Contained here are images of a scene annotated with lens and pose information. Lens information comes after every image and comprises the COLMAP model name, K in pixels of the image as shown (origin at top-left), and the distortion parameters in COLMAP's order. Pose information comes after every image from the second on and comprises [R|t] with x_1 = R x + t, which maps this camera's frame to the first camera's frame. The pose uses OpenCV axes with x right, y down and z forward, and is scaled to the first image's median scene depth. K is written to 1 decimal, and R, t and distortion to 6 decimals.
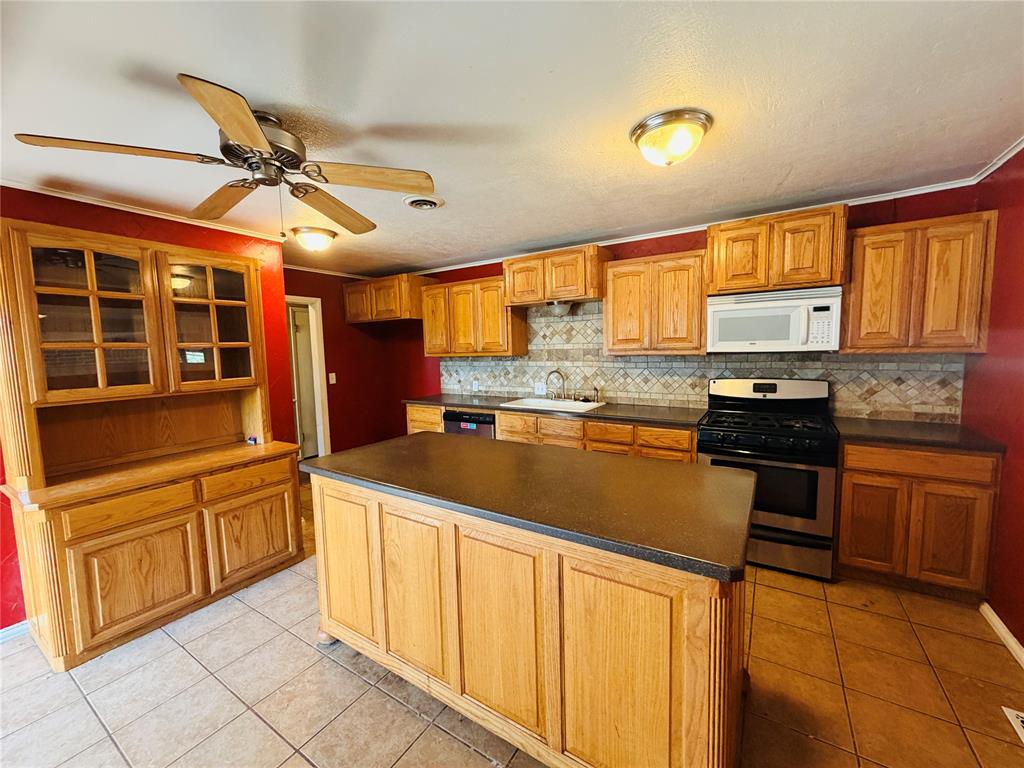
lens RADIAL K [[408.7, 0, 510.0], [0, 408.7, 383.5], [0, 0, 1]] dist [-0.001336, 0.000410]
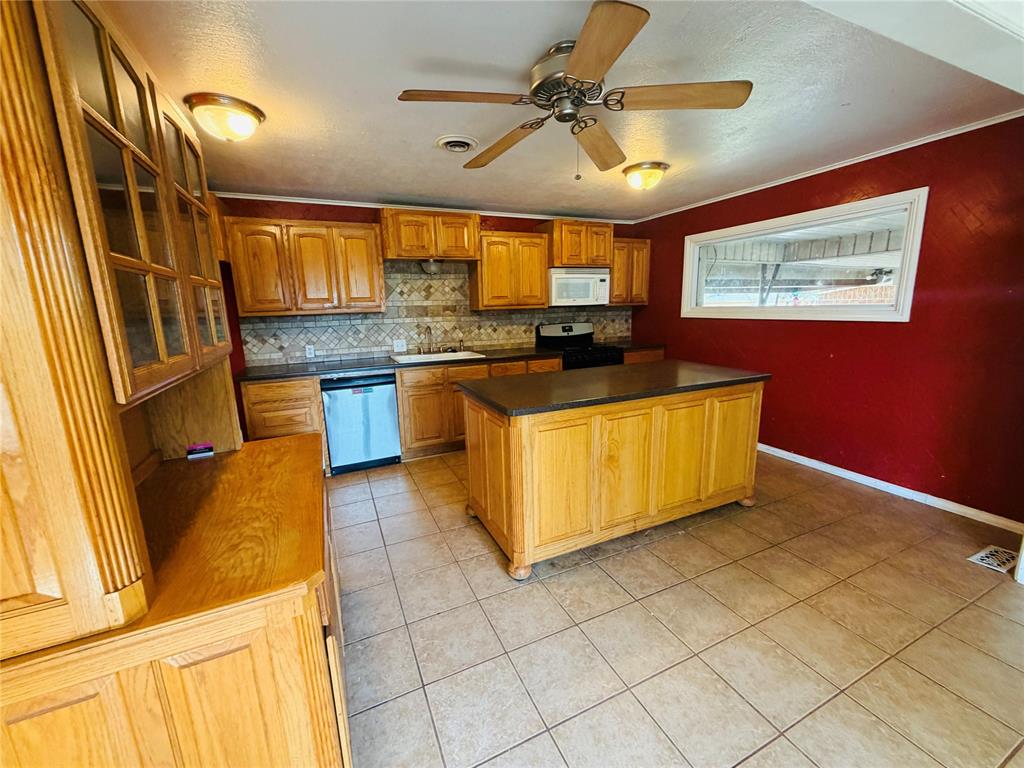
lens RADIAL K [[408.7, 0, 510.0], [0, 408.7, 383.5], [0, 0, 1]] dist [-0.001336, 0.000410]
pose [[0.544845, -0.149118, 0.825171, -0.748604], [0.087820, 0.988797, 0.120702, 0.008164], [-0.833925, 0.006703, 0.551837, 0.266866]]
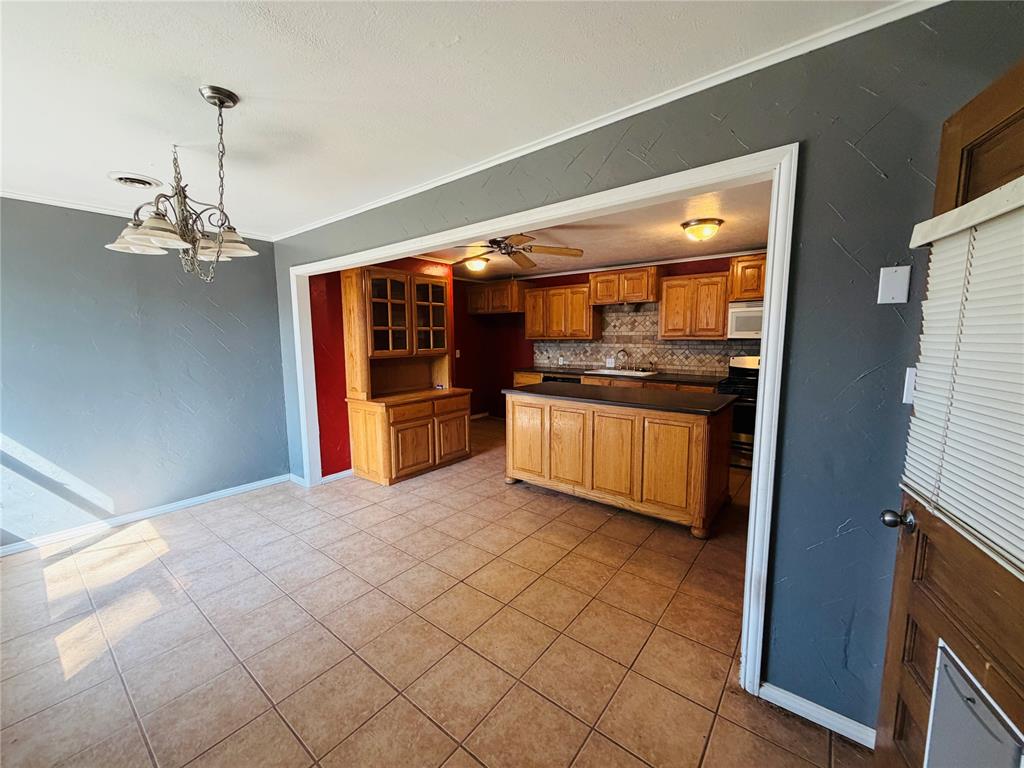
lens RADIAL K [[408.7, 0, 510.0], [0, 408.7, 383.5], [0, 0, 1]] dist [-0.001336, 0.000410]
pose [[0.994997, 0.028018, -0.095895, -0.162783], [-0.025104, 0.999190, 0.031455, 0.058271], [0.096699, -0.028891, 0.994894, -0.547780]]
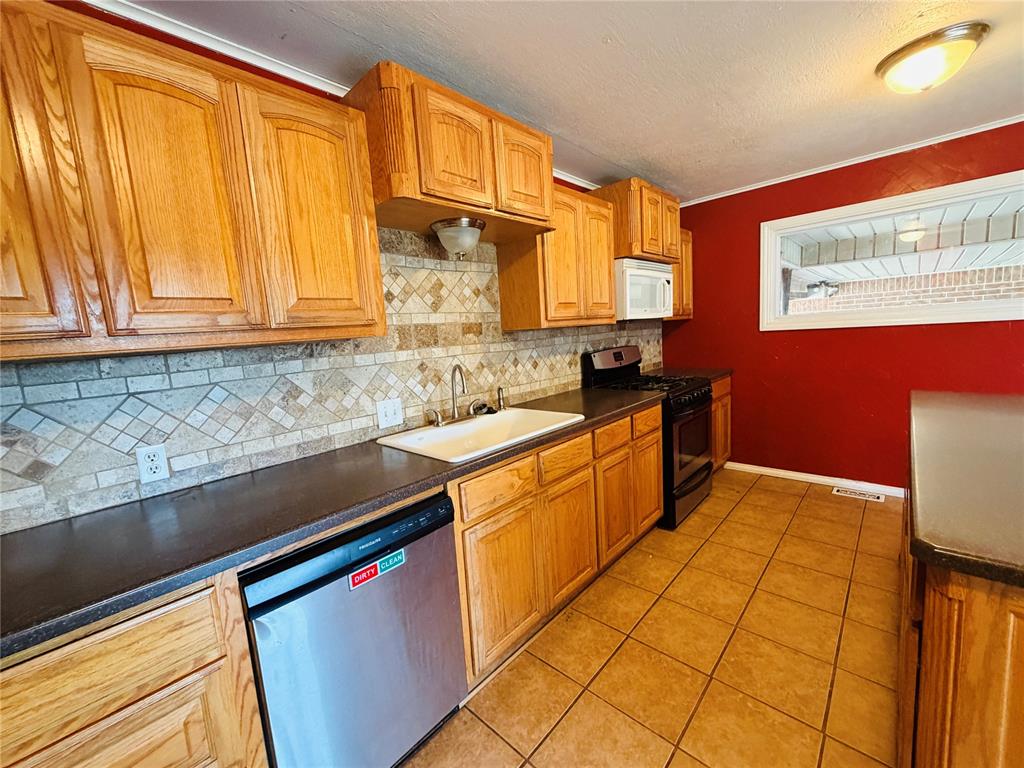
lens RADIAL K [[408.7, 0, 510.0], [0, 408.7, 383.5], [0, 0, 1]] dist [-0.001336, 0.000410]
pose [[0.186016, -0.112658, 0.976067, -0.406239], [0.150750, 0.984915, 0.084950, -0.045418], [-0.970913, 0.131340, 0.200193, 0.937786]]
